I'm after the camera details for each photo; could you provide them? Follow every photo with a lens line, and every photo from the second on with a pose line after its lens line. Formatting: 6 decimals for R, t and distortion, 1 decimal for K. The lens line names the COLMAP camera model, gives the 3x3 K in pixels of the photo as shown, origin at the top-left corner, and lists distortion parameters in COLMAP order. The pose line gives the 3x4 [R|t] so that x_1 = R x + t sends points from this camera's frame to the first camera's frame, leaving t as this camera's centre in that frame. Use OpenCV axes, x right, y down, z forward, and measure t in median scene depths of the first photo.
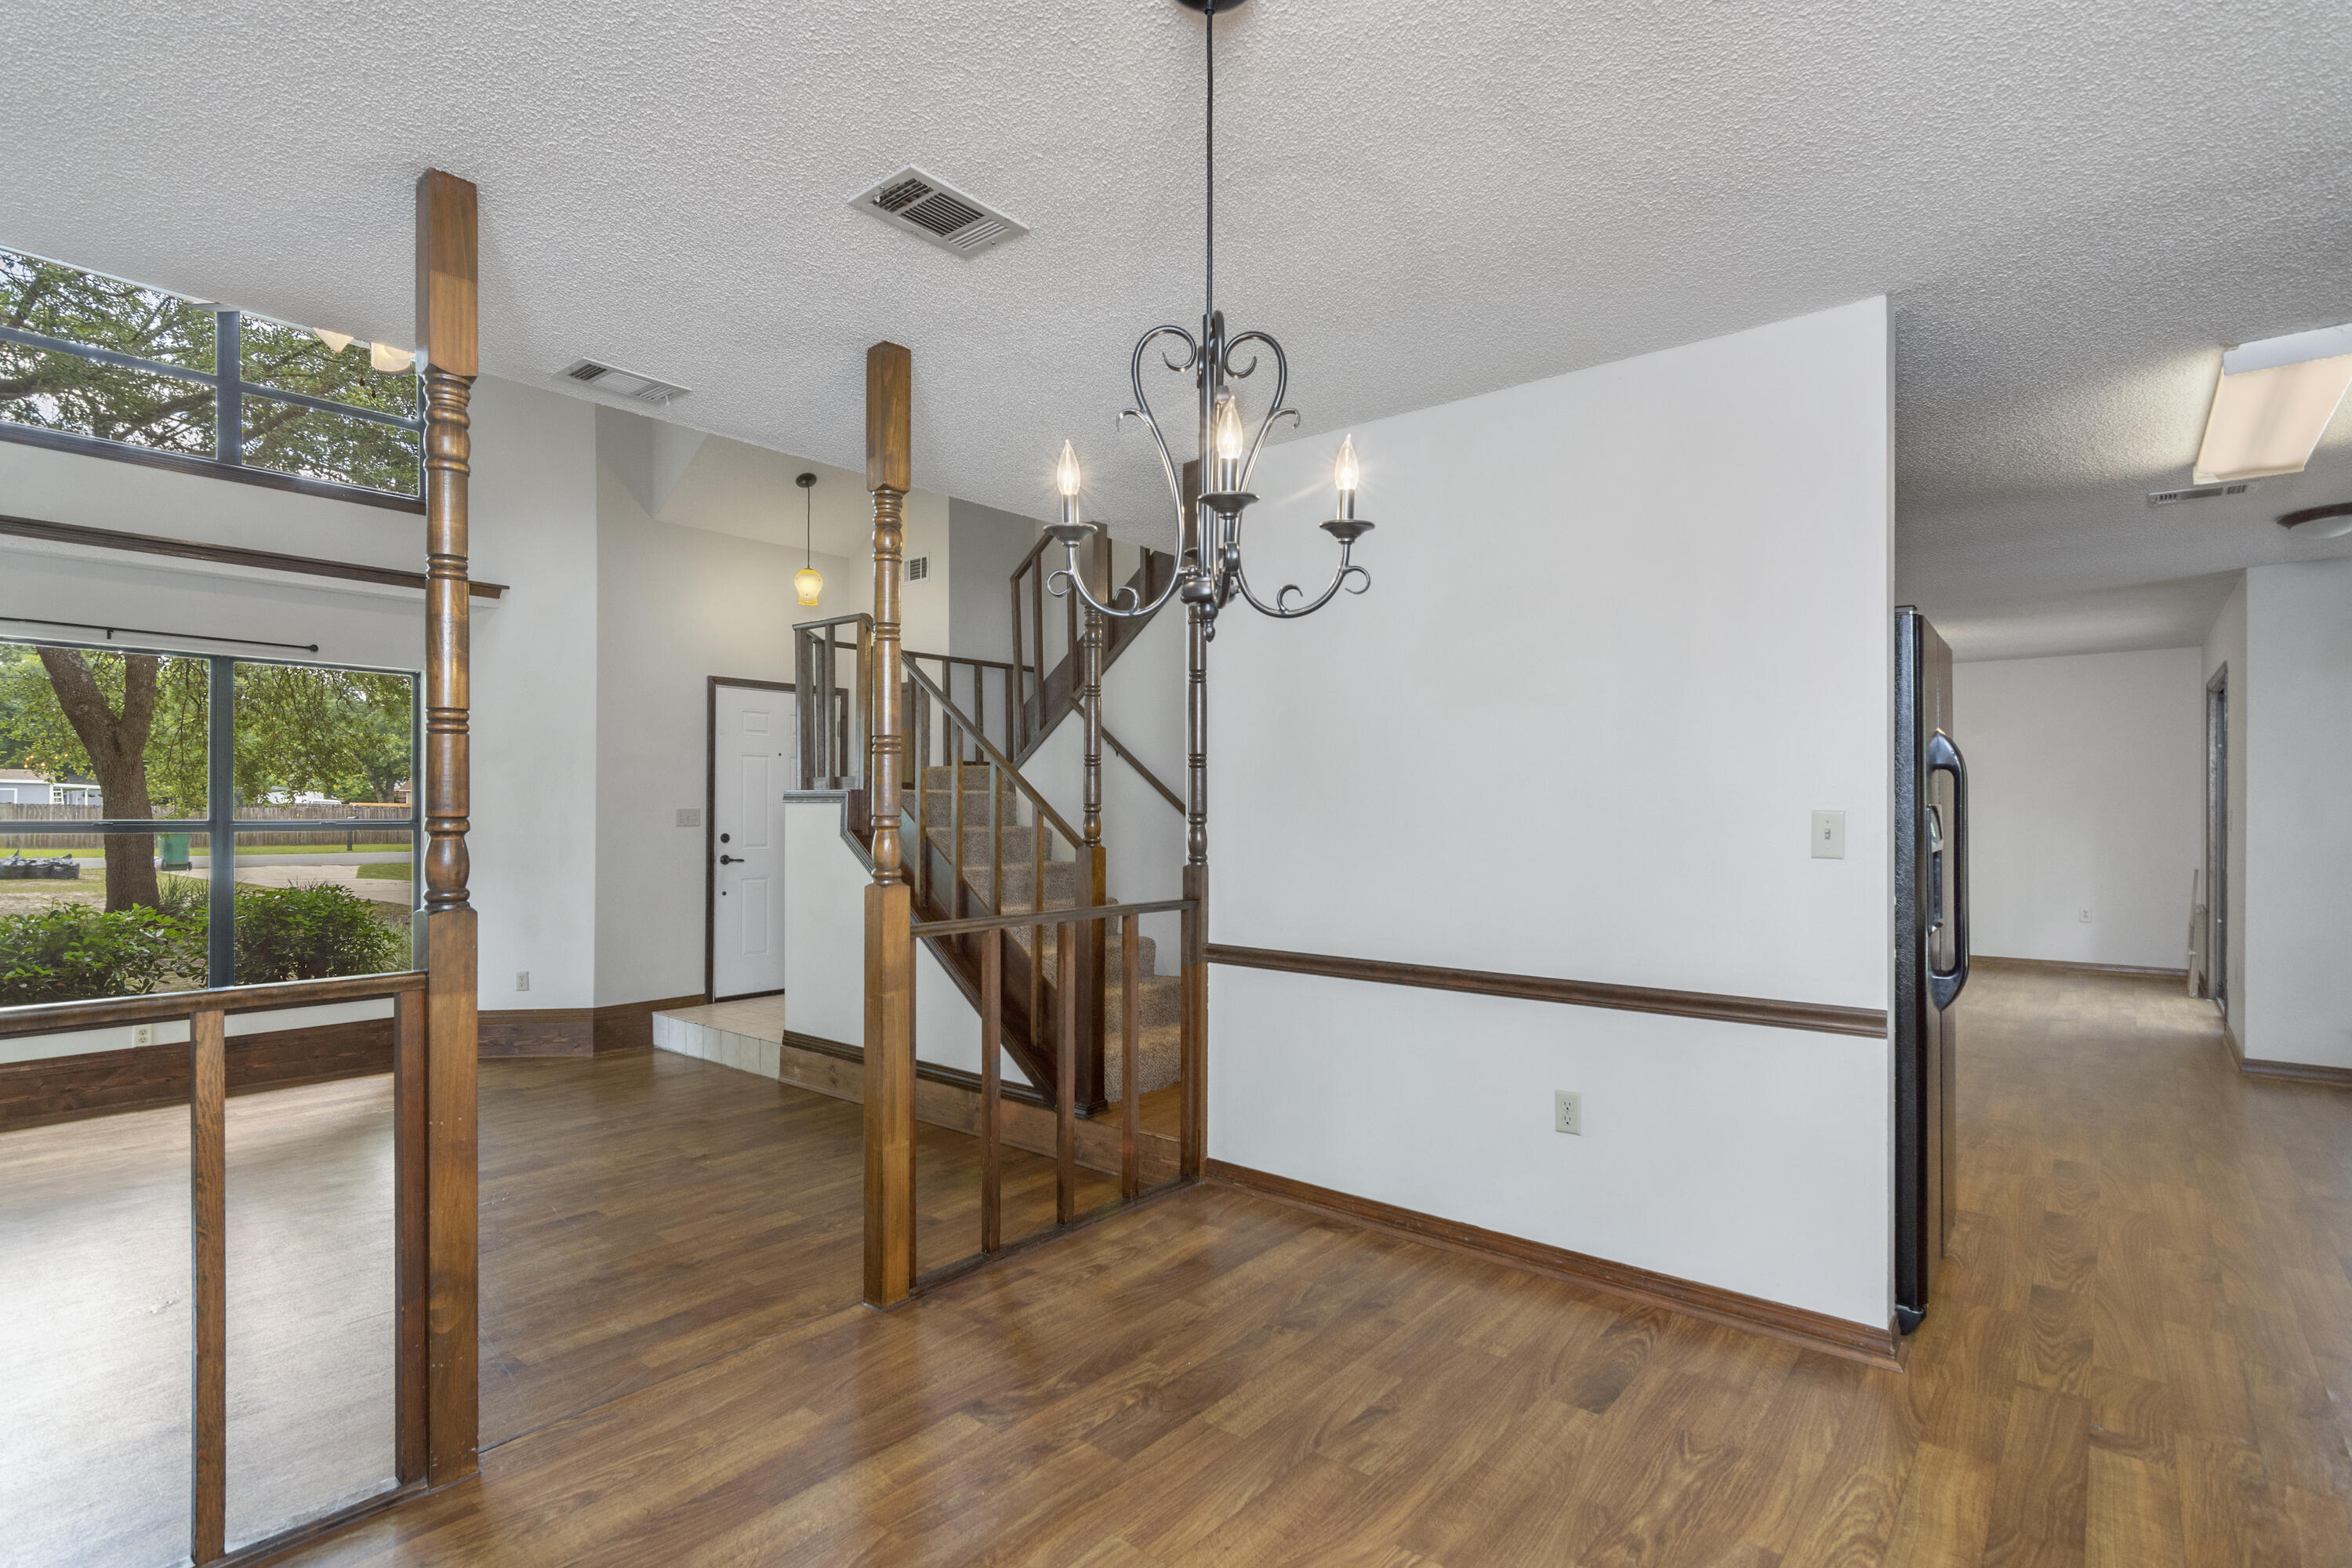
lens RADIAL K [[1127.2, 0, 1154.3], [0, 1127.2, 809.0], [0, 0, 1]] dist [0.002176, 0.000780]
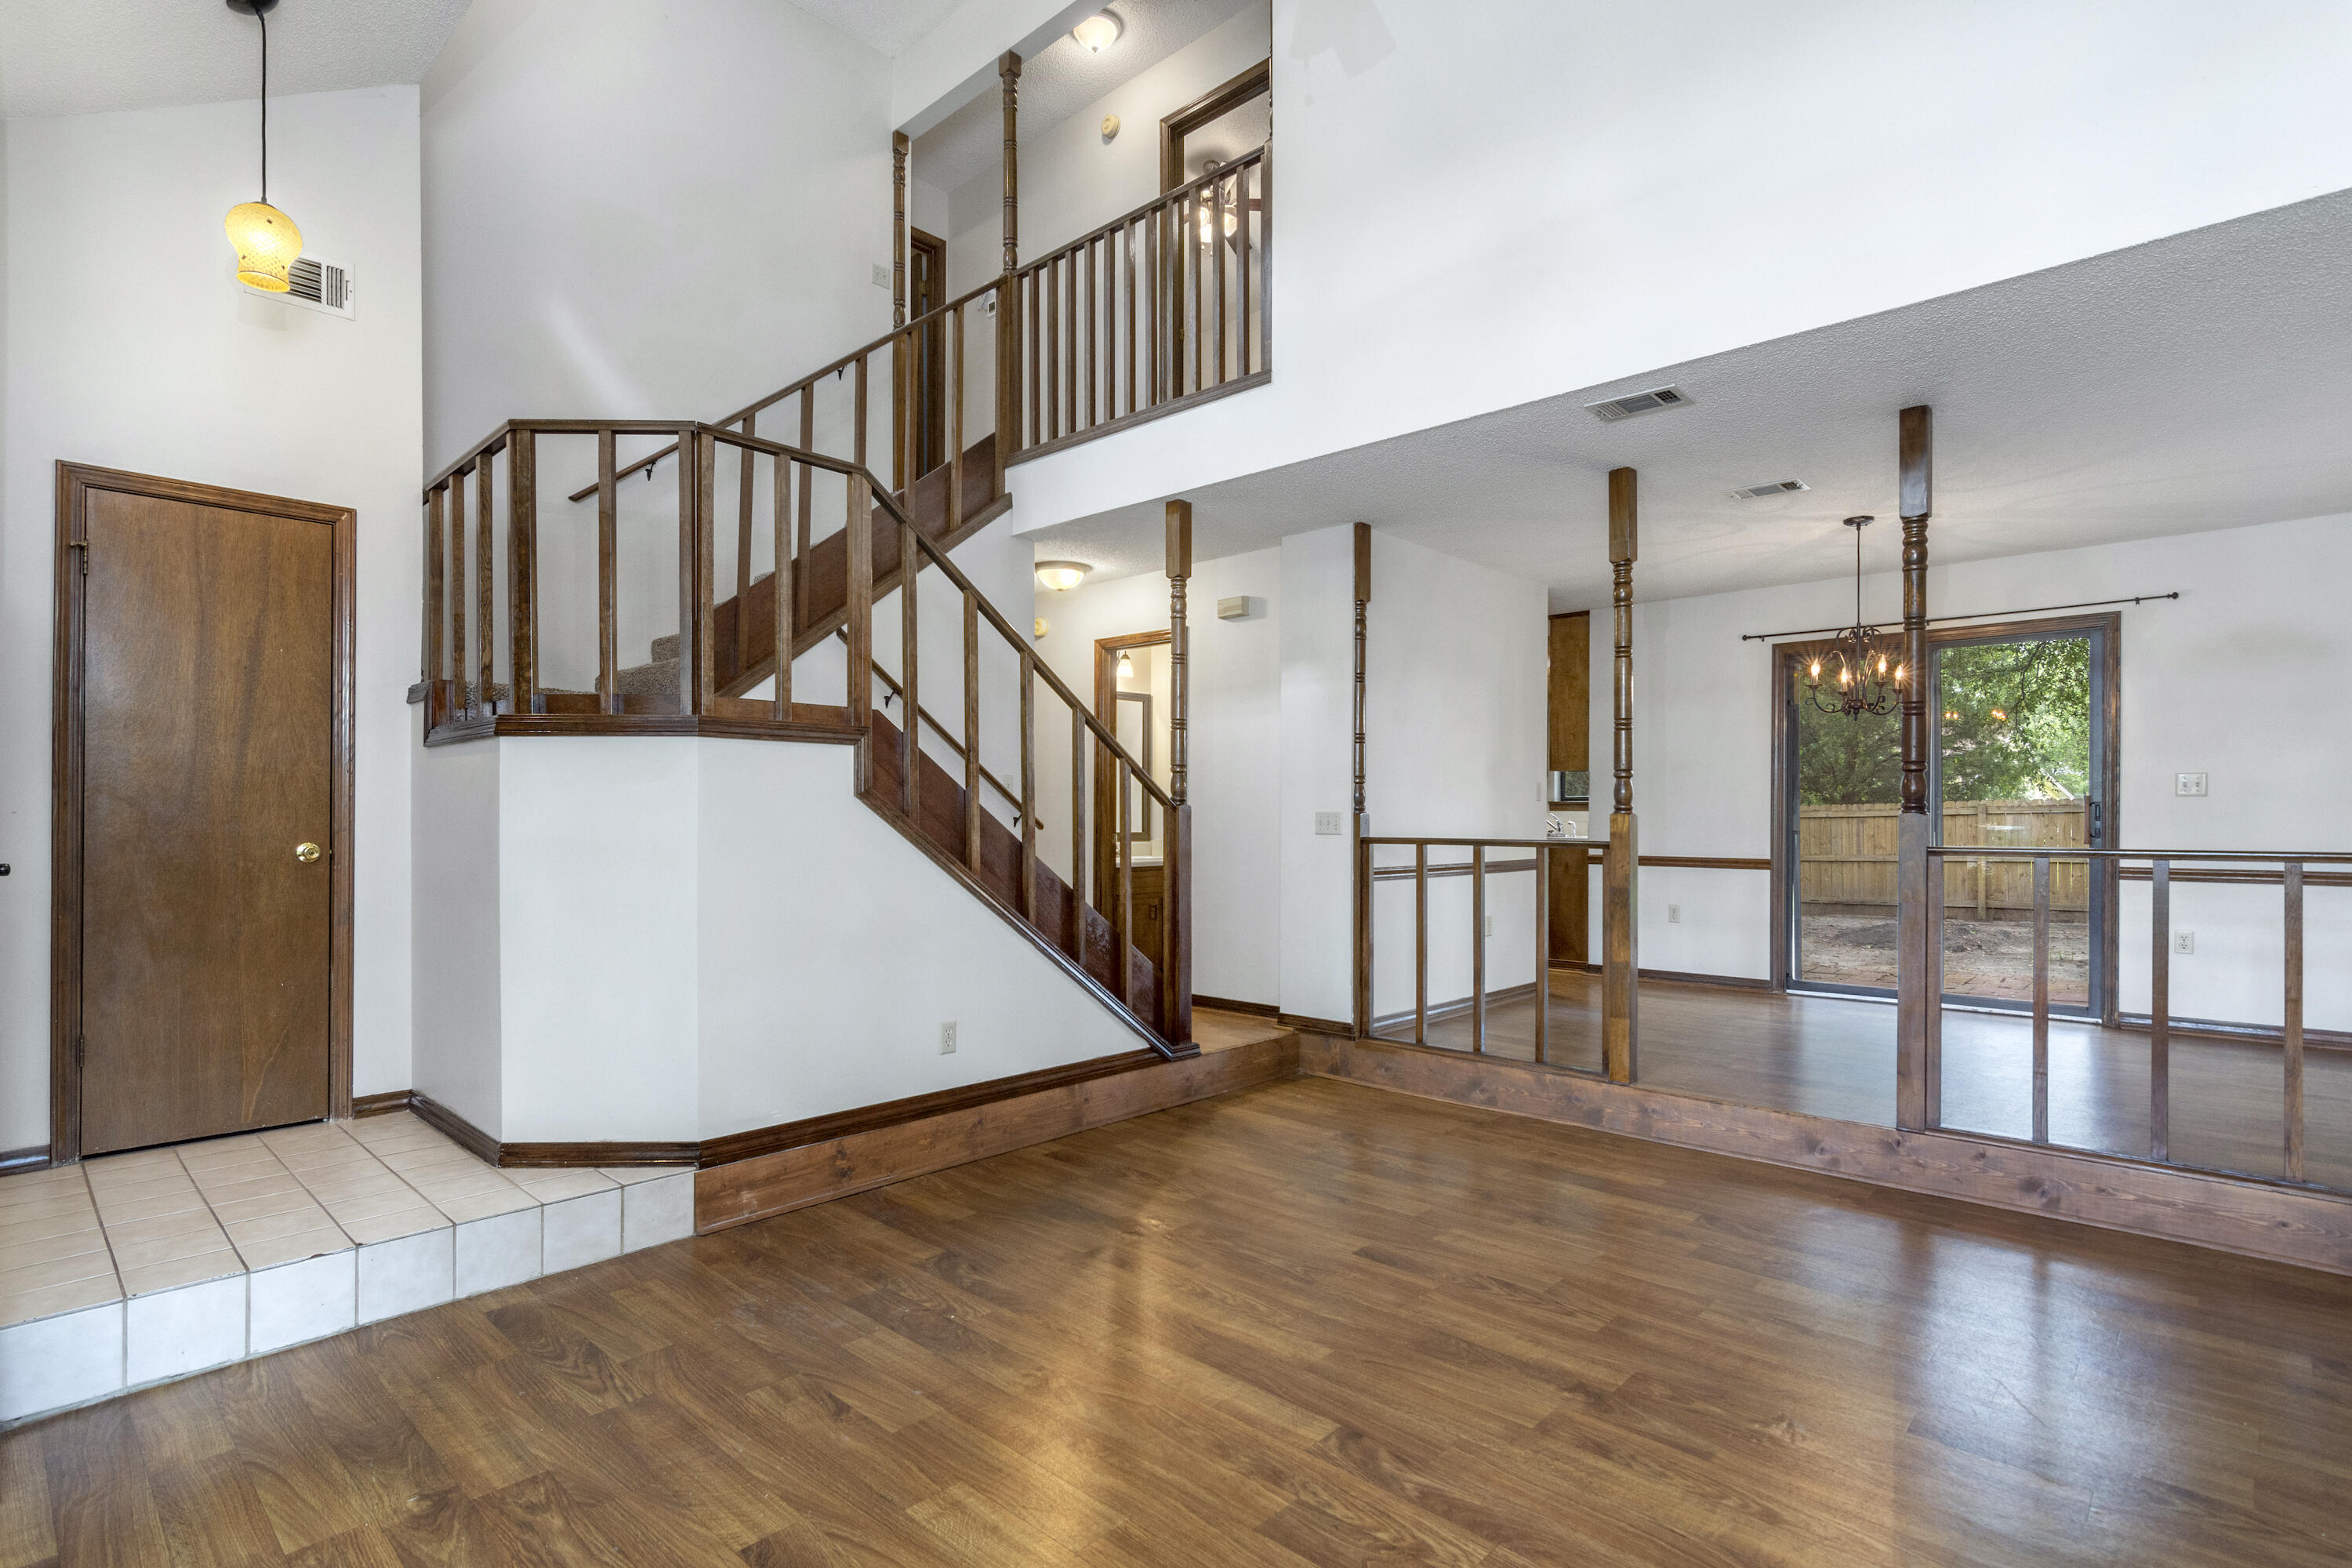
lens RADIAL K [[1130.1, 0, 1179.2], [0, 1130.1, 820.4], [0, 0, 1]] dist [-0.004027, -0.000588]
pose [[0.059602, -0.006112, 0.998203, -0.847027], [-0.002667, 0.999977, 0.006282, 0.029949], [-0.998219, -0.003037, 0.059585, 0.704316]]
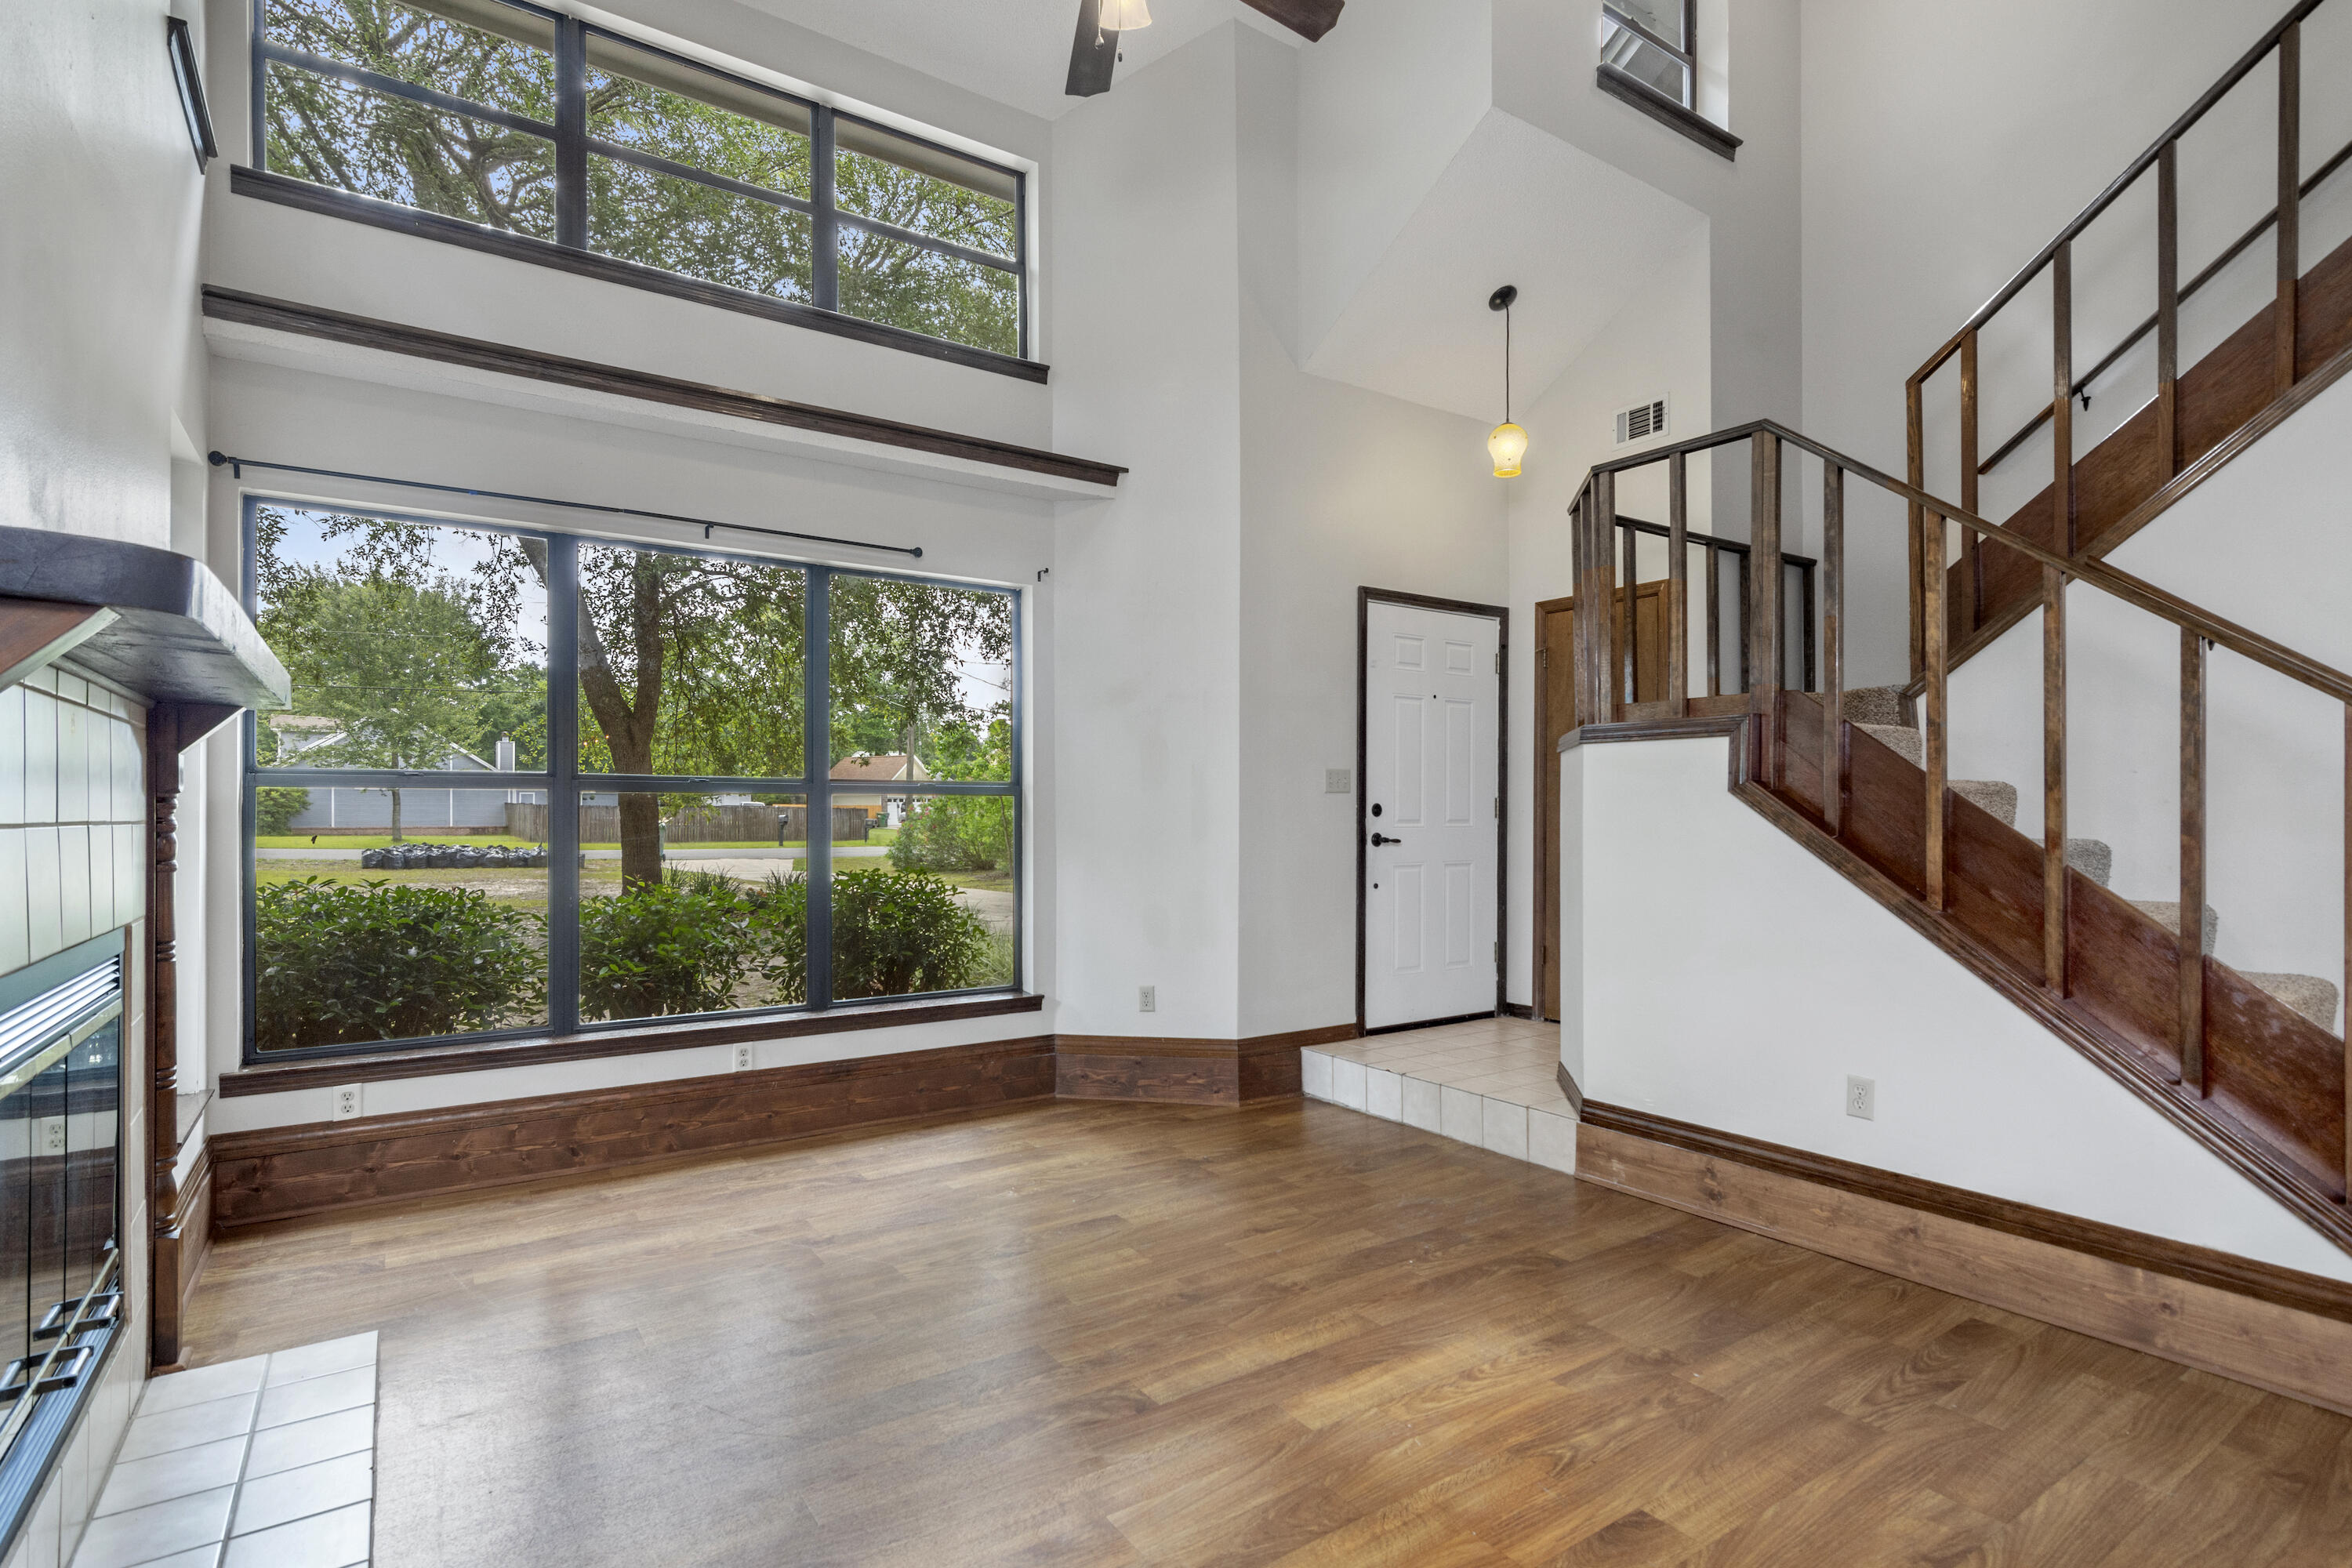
lens RADIAL K [[1140.7, 0, 1170.6], [0, 1140.7, 818.5], [0, 0, 1]] dist [-0.002786, 0.000961]
pose [[0.961655, -0.000253, -0.274262, -0.363920], [0.002110, 0.999977, 0.006477, 0.030921], [0.274254, -0.006807, 0.961633, 0.302932]]
